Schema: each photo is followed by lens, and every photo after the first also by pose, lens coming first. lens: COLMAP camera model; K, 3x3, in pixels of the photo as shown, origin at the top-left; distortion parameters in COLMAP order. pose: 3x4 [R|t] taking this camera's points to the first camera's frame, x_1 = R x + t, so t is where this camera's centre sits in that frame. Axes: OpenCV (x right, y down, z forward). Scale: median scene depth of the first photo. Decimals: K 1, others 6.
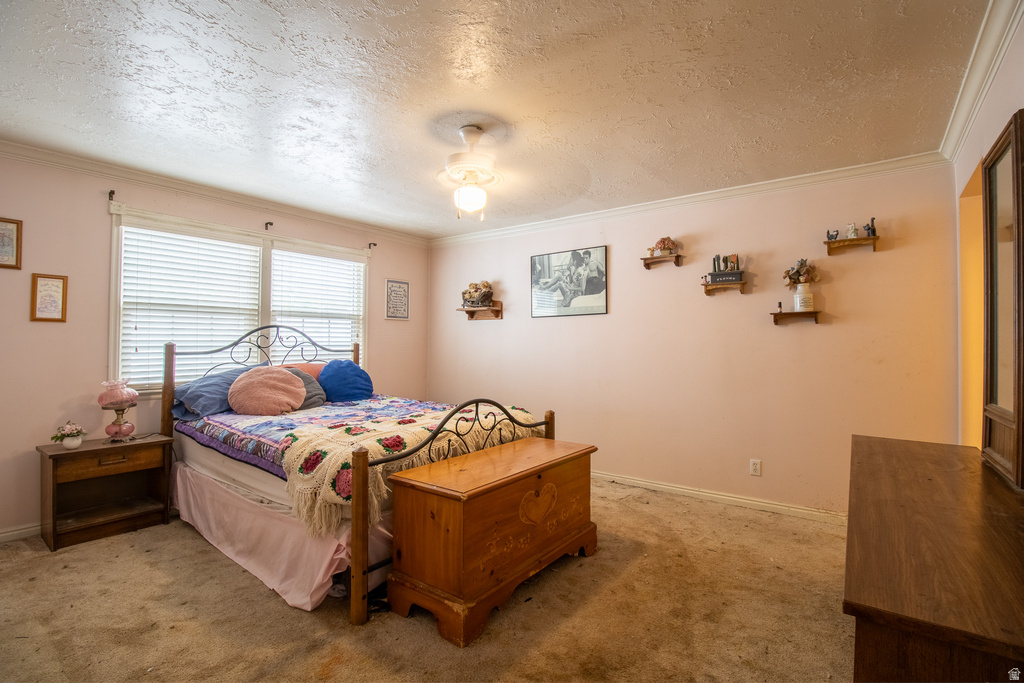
lens RADIAL K [[468.4, 0, 515.8], [0, 468.4, 339.8], [0, 0, 1]] dist [-0.002586, -0.000259]
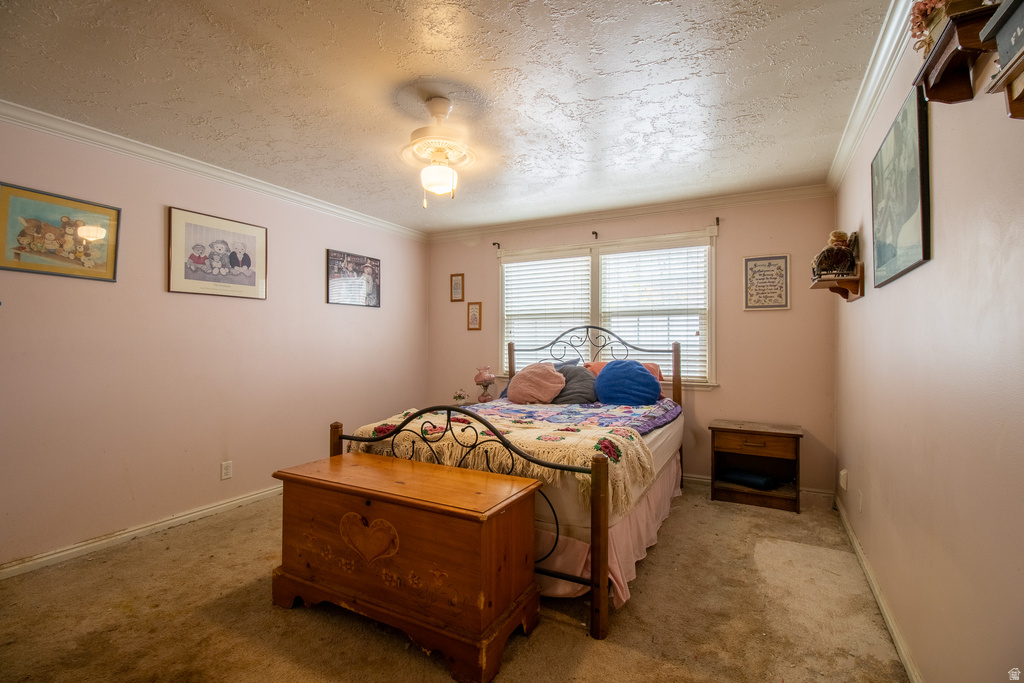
lens RADIAL K [[468.4, 0, 516.8], [0, 468.4, 339.9], [0, 0, 1]] dist [-0.002586, -0.000259]
pose [[0.167297, -0.007220, -0.985880, 0.590874], [0.008121, 0.999949, -0.005945, 0.007163], [0.985873, -0.007012, 0.167347, 0.727849]]
